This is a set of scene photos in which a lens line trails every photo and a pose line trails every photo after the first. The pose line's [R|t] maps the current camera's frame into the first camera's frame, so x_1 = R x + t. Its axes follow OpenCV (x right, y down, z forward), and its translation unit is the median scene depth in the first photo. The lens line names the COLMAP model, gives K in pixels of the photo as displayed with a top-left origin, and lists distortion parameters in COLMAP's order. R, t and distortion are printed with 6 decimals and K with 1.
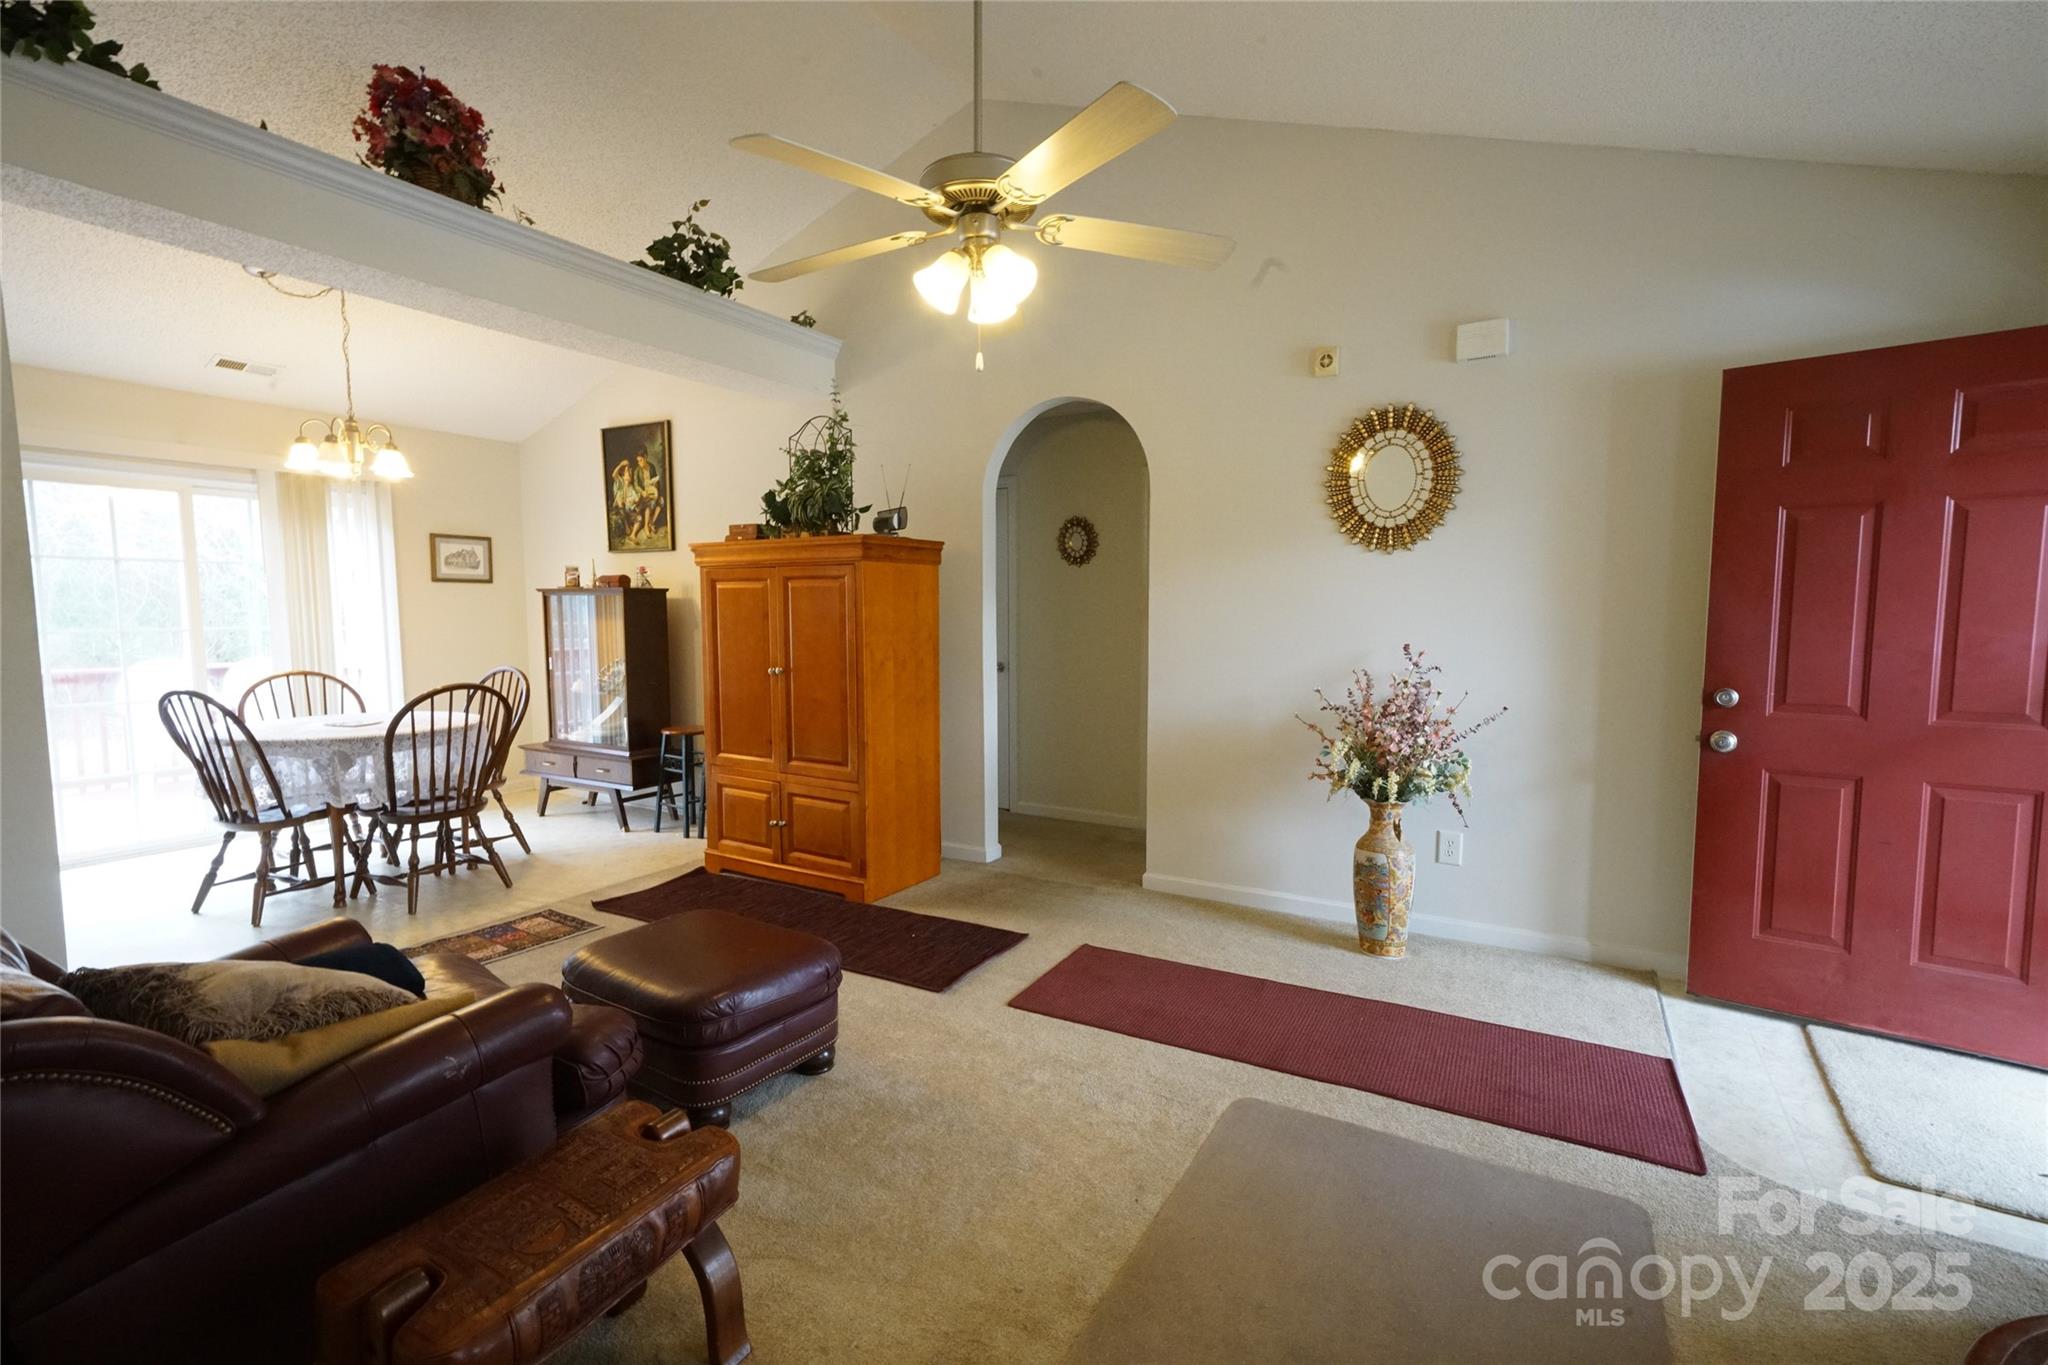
lens RADIAL K [[940.7, 0, 1046.3], [0, 940.7, 685.6], [0, 0, 1]] dist [0.003515, 0.000177]
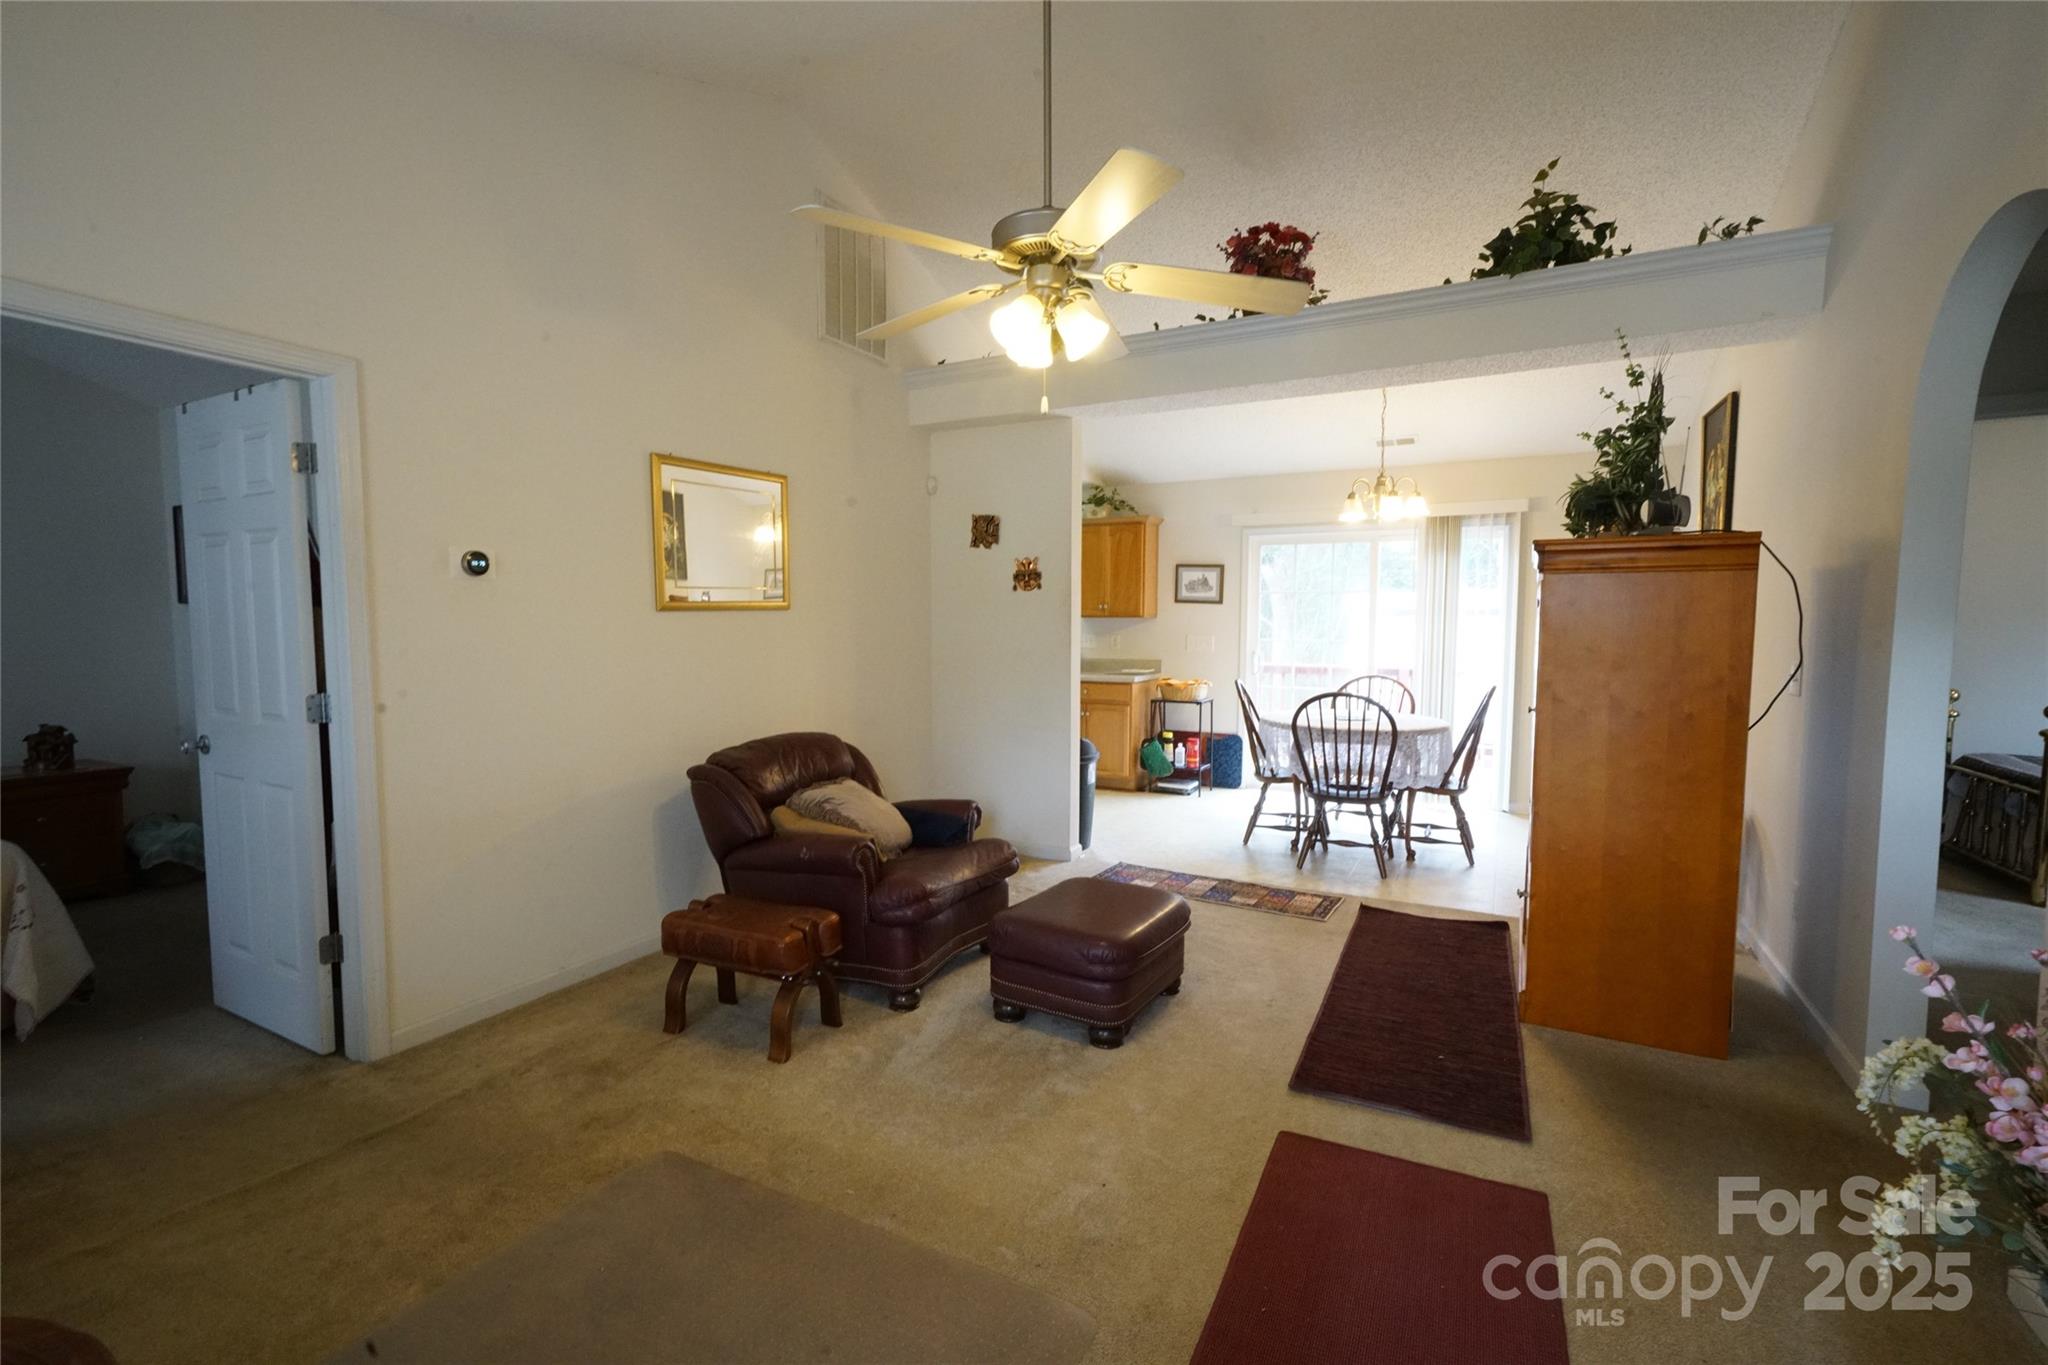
lens RADIAL K [[940.7, 0, 1039.9], [0, 940.7, 692.0], [0, 0, 1]] dist [0.003515, 0.000177]
pose [[0.066663, 0.080553, -0.994519, 0.549185], [-0.105928, 0.991674, 0.073222, -0.047881], [0.992137, 0.100466, 0.074641, 0.556720]]
